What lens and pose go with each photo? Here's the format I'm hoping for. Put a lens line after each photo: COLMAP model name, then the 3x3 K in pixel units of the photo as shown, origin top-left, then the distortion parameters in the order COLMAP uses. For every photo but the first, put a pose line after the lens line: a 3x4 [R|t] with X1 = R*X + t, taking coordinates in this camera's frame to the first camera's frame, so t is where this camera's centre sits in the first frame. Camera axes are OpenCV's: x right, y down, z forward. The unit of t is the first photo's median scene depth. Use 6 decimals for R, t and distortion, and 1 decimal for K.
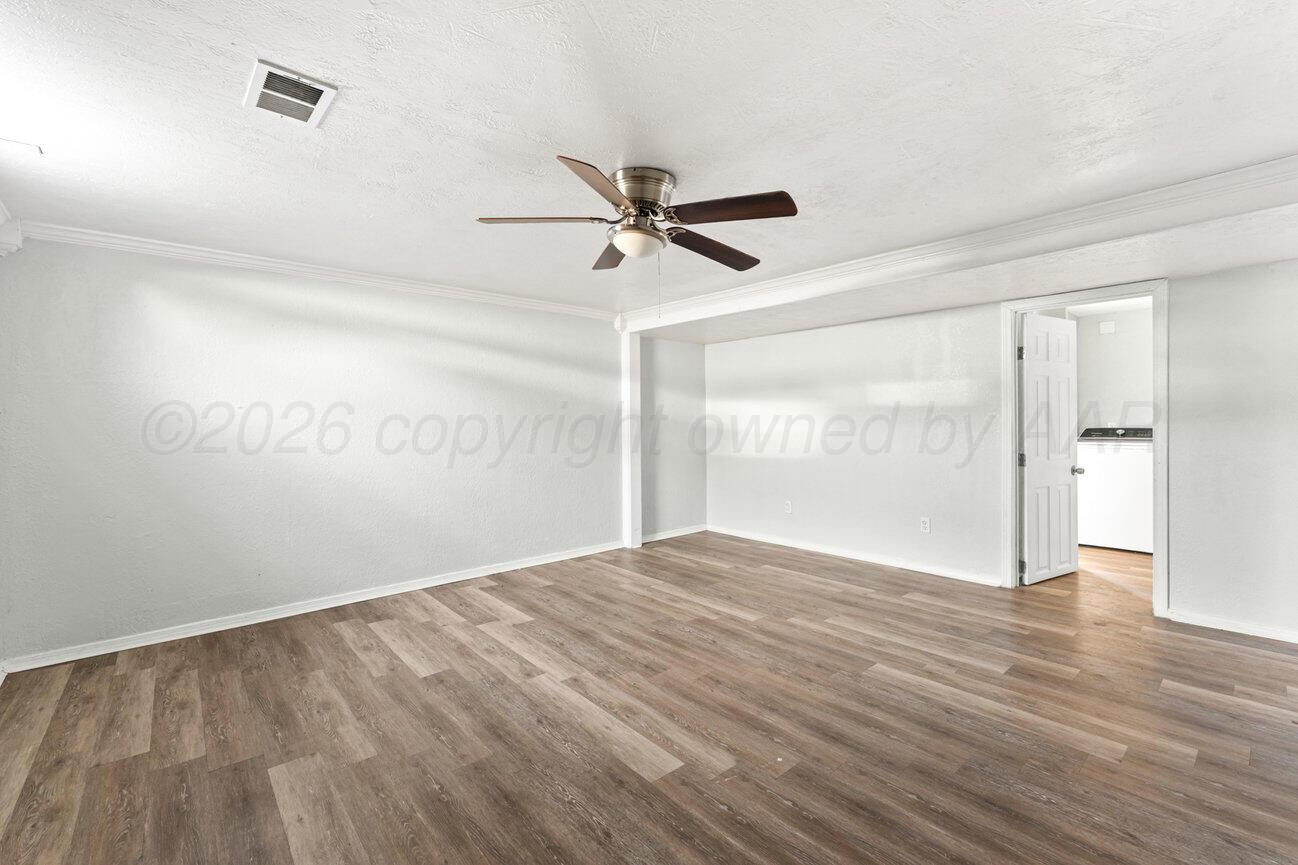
lens RADIAL K [[560.2, 0, 648.5], [0, 560.2, 418.2], [0, 0, 1]] dist [0.000816, 0.000638]
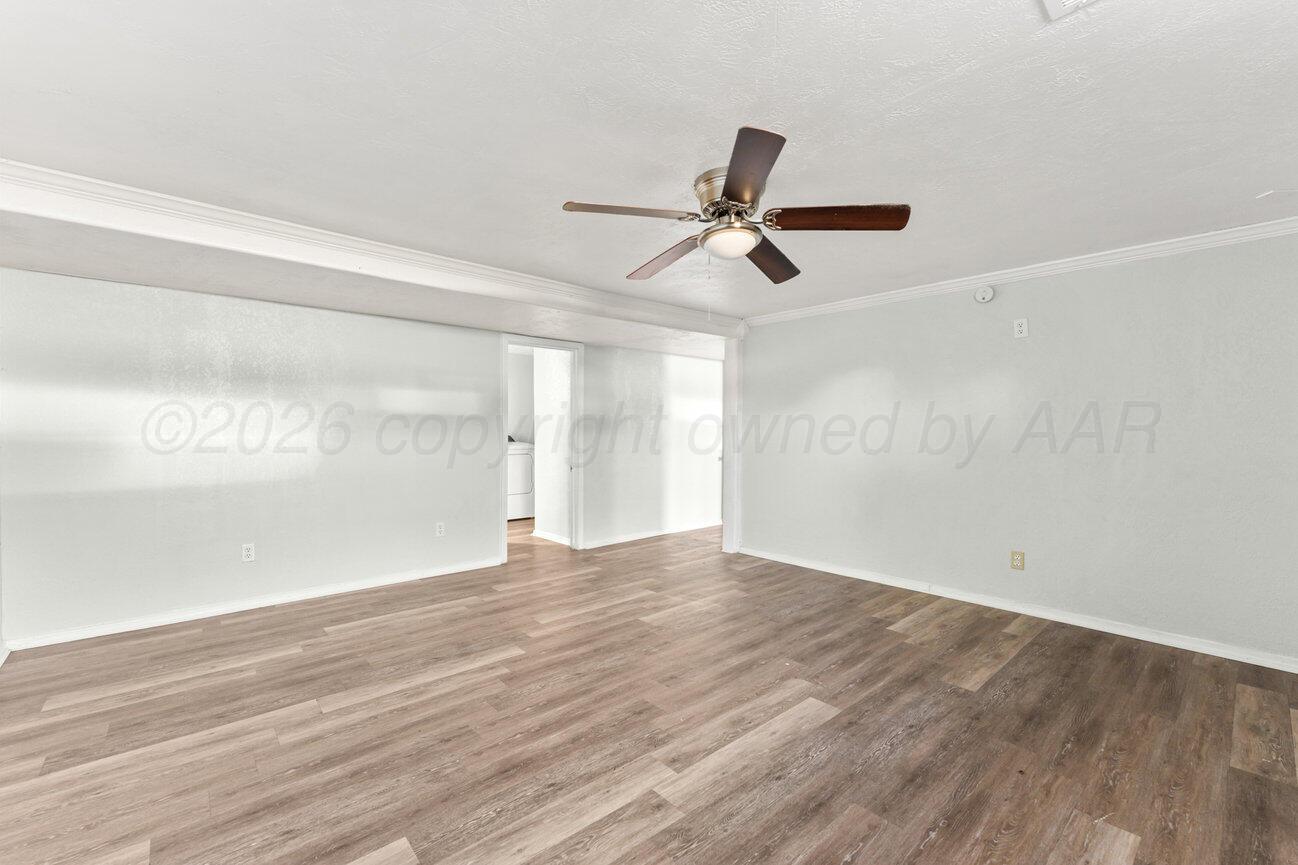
lens RADIAL K [[560.2, 0, 648.5], [0, 560.2, 418.2], [0, 0, 1]] dist [0.000816, 0.000638]
pose [[-0.026490, 0.026124, 0.999308, -0.796916], [-0.007683, 0.999624, -0.026336, 0.015208], [-0.999620, -0.008376, -0.026280, 0.926851]]
